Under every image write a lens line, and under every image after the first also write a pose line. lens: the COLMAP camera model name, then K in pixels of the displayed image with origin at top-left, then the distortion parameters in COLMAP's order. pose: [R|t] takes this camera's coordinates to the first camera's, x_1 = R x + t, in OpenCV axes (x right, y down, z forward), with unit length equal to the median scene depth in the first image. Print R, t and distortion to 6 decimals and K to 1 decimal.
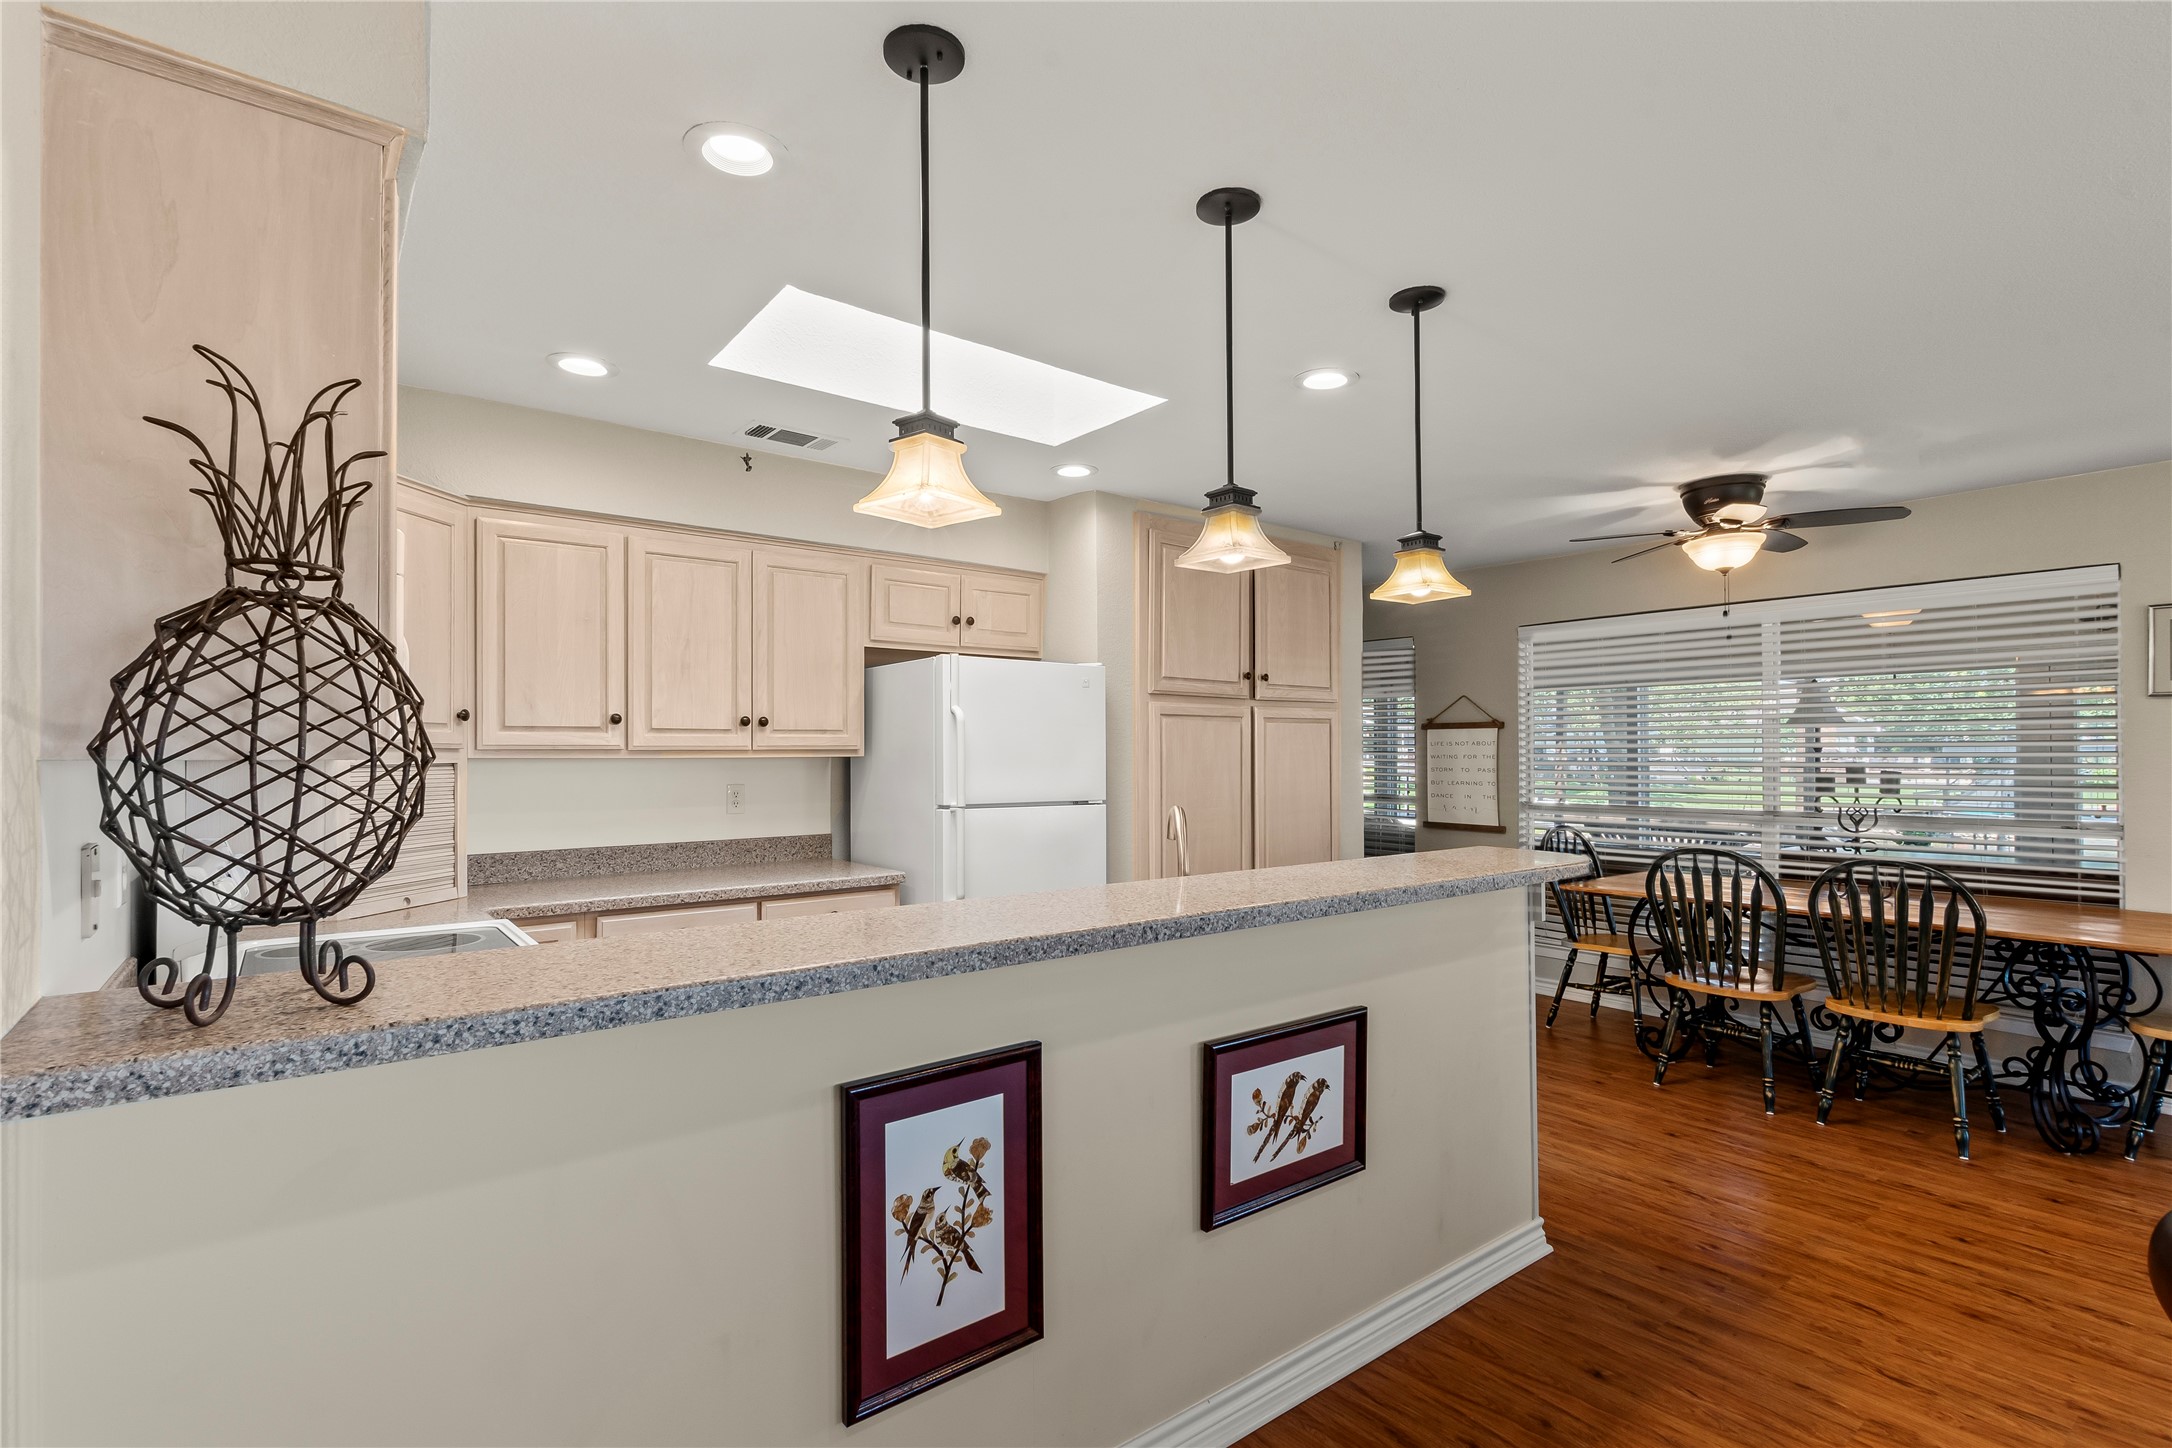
lens RADIAL K [[1029.8, 0, 1078.1], [0, 1029.8, 741.7], [0, 0, 1]] dist [-0.001501, -0.000536]
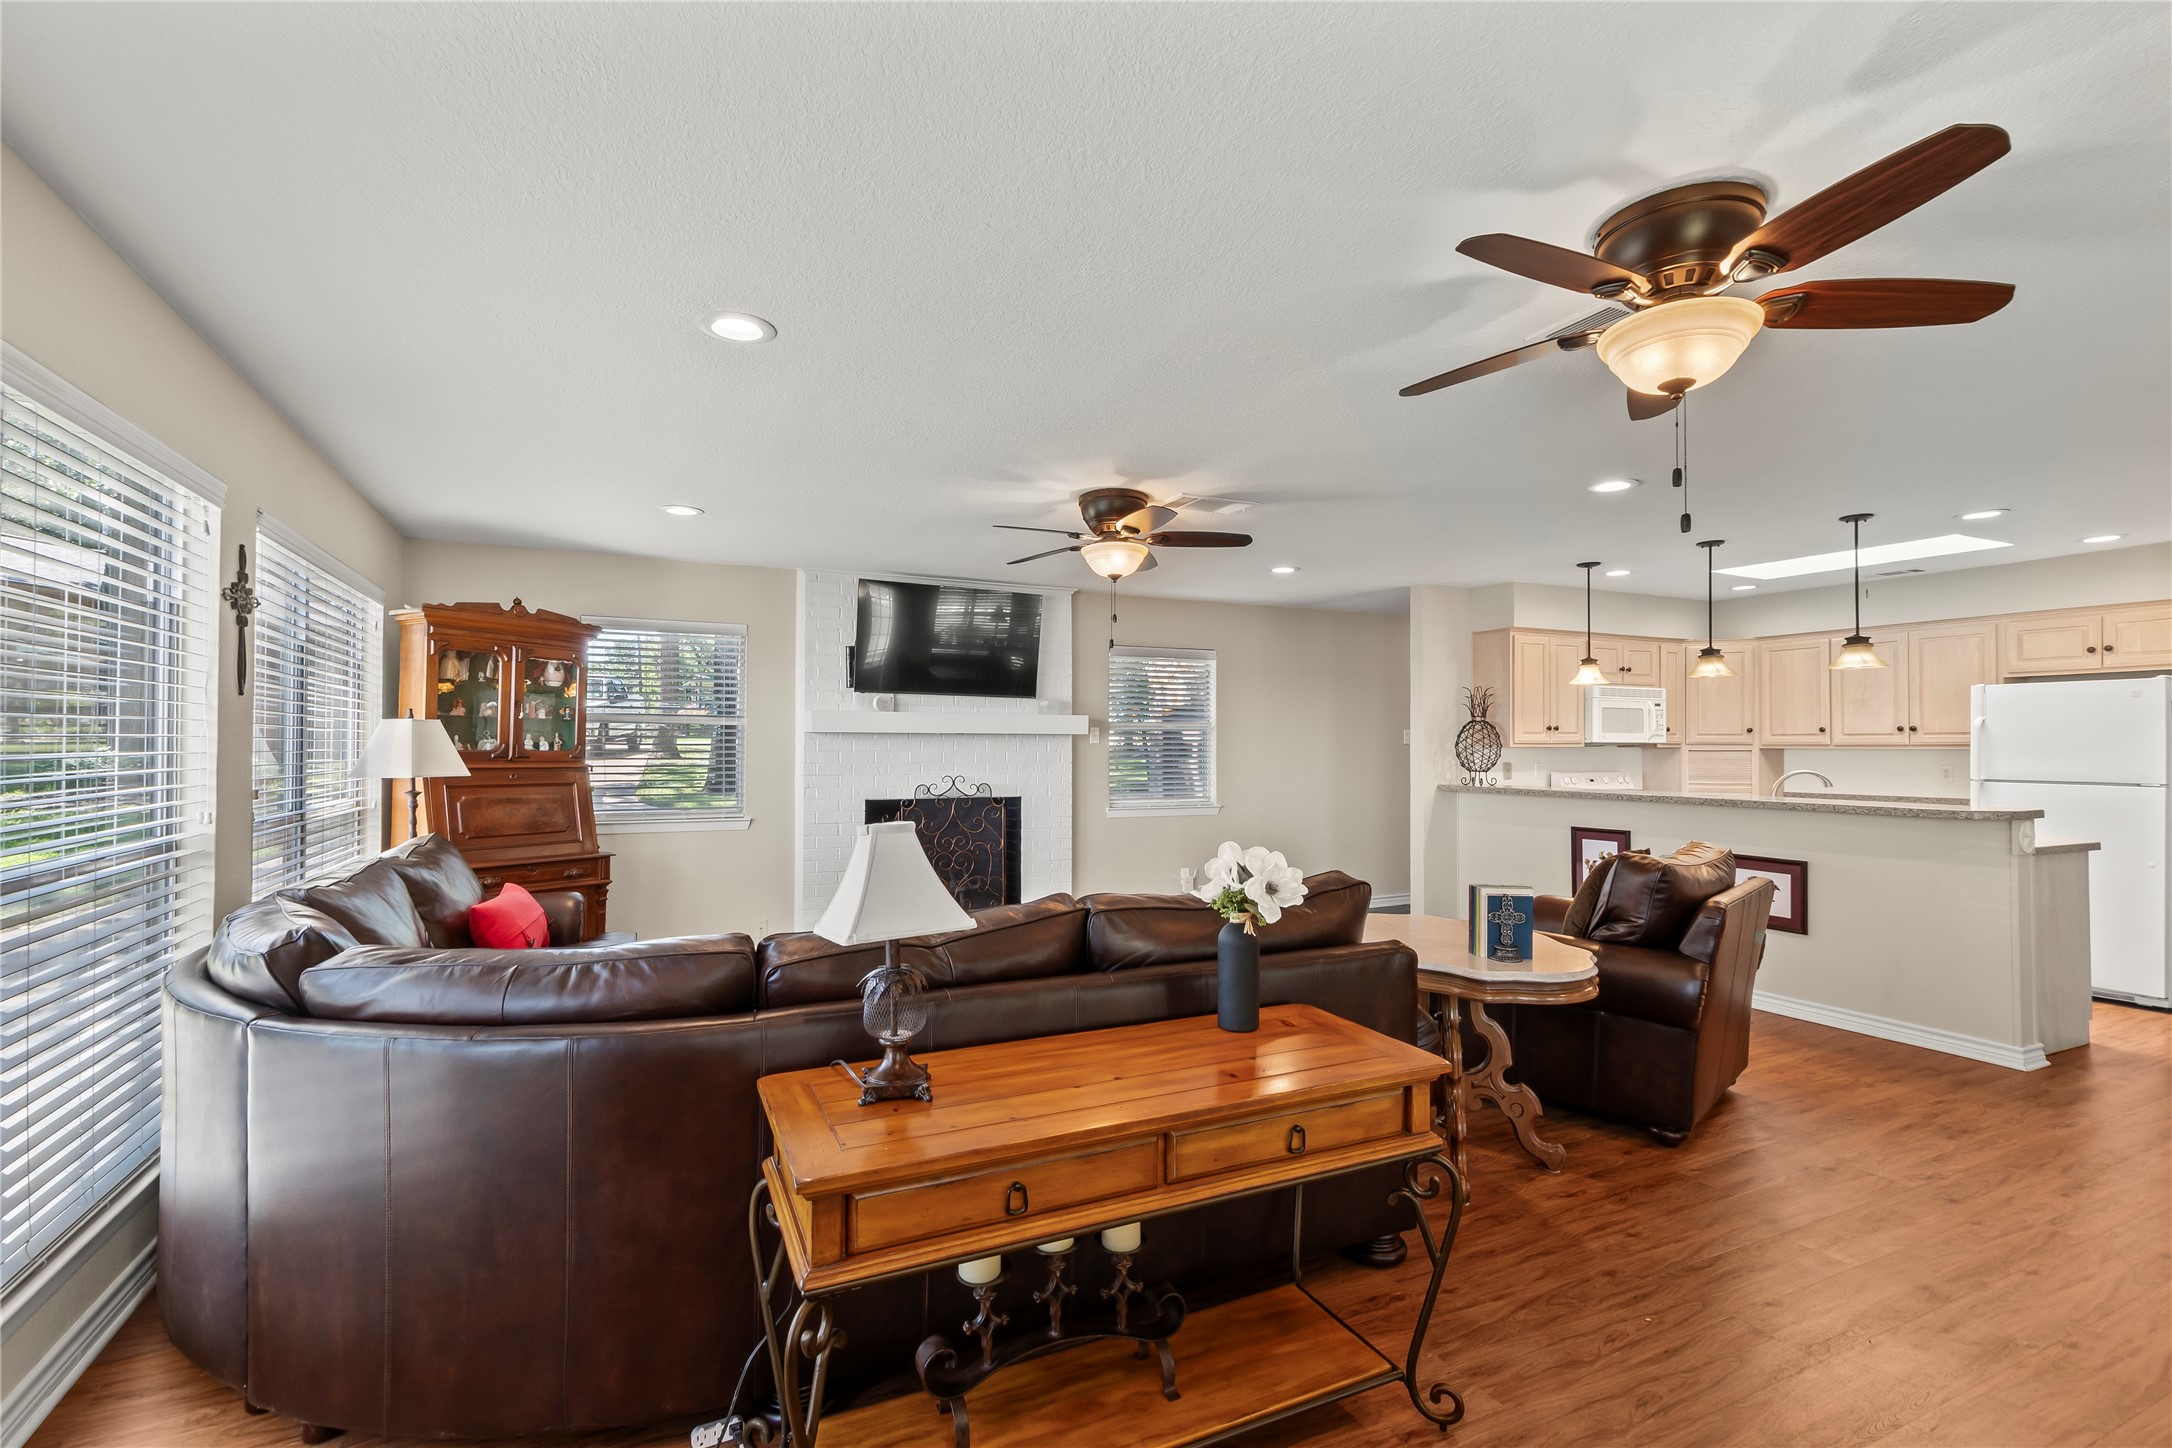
lens RADIAL K [[954.2, 0, 1069.6], [0, 954.2, 734.1], [0, 0, 1]] dist [-0.003031, -0.001206]
pose [[-0.216388, -0.010379, -0.976252, 2.634271], [0.008793, 0.999882, -0.012580, -0.003545], [0.976268, -0.011306, -0.216272, -0.099115]]
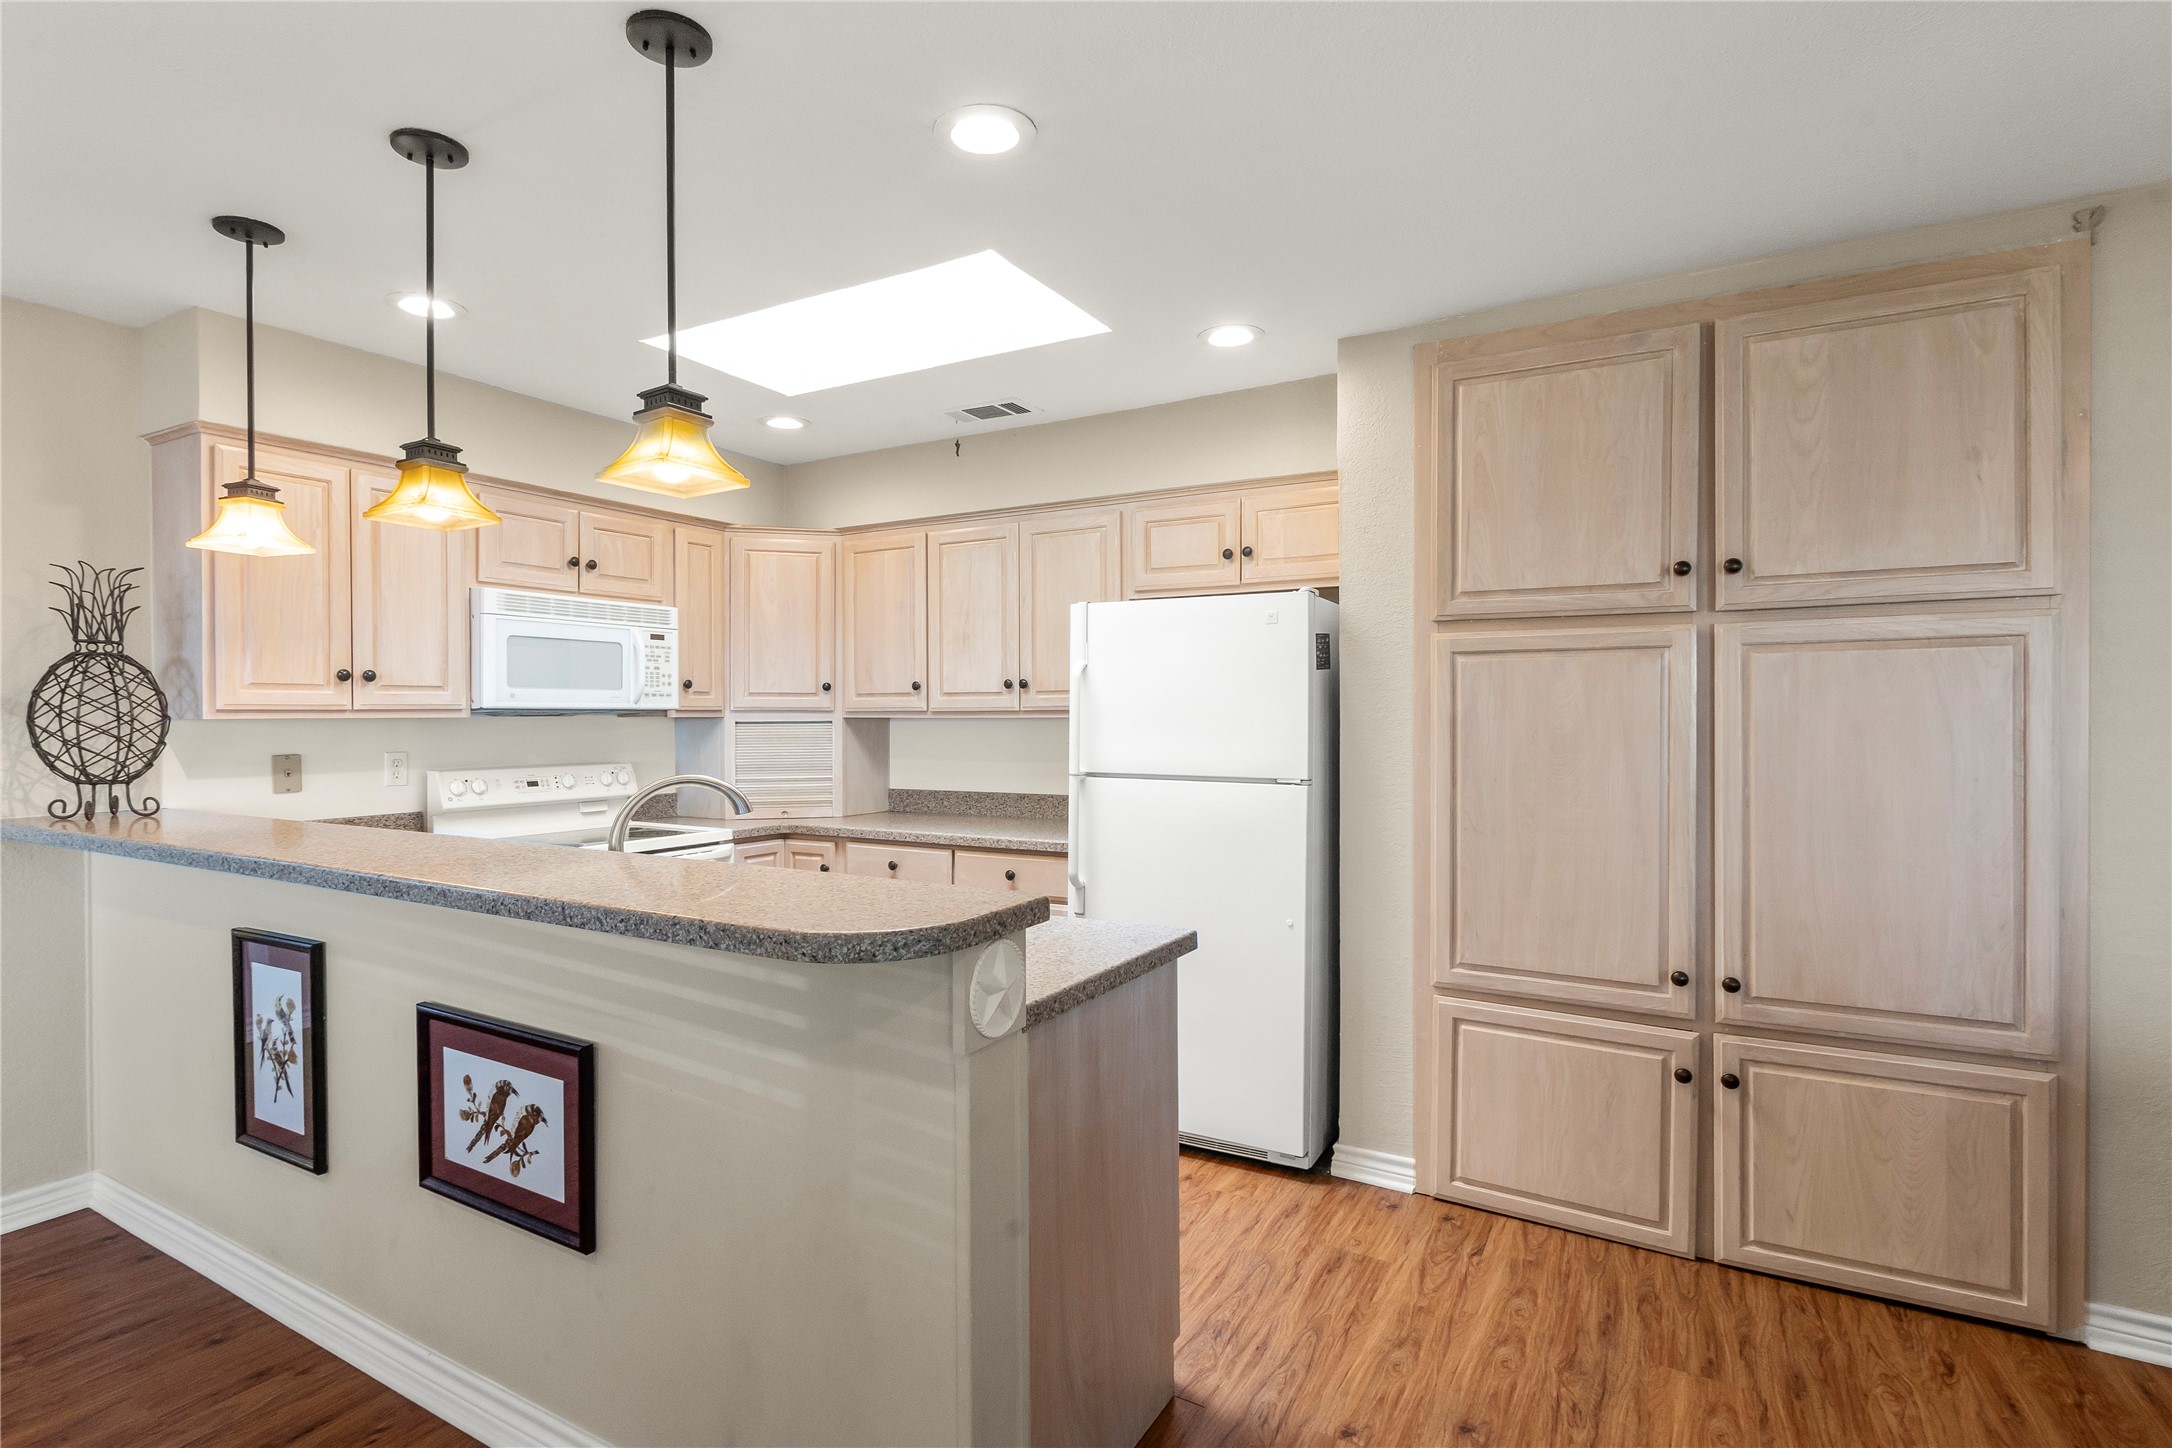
lens RADIAL K [[1029.8, 0, 1063.3], [0, 1029.8, 719.4], [0, 0, 1]] dist [-0.001501, -0.000536]
pose [[0.377940, 0.004494, -0.925819, 1.130432], [0.012113, 0.999879, 0.009798, 0.011461], [0.925751, -0.014917, 0.377840, 1.050935]]
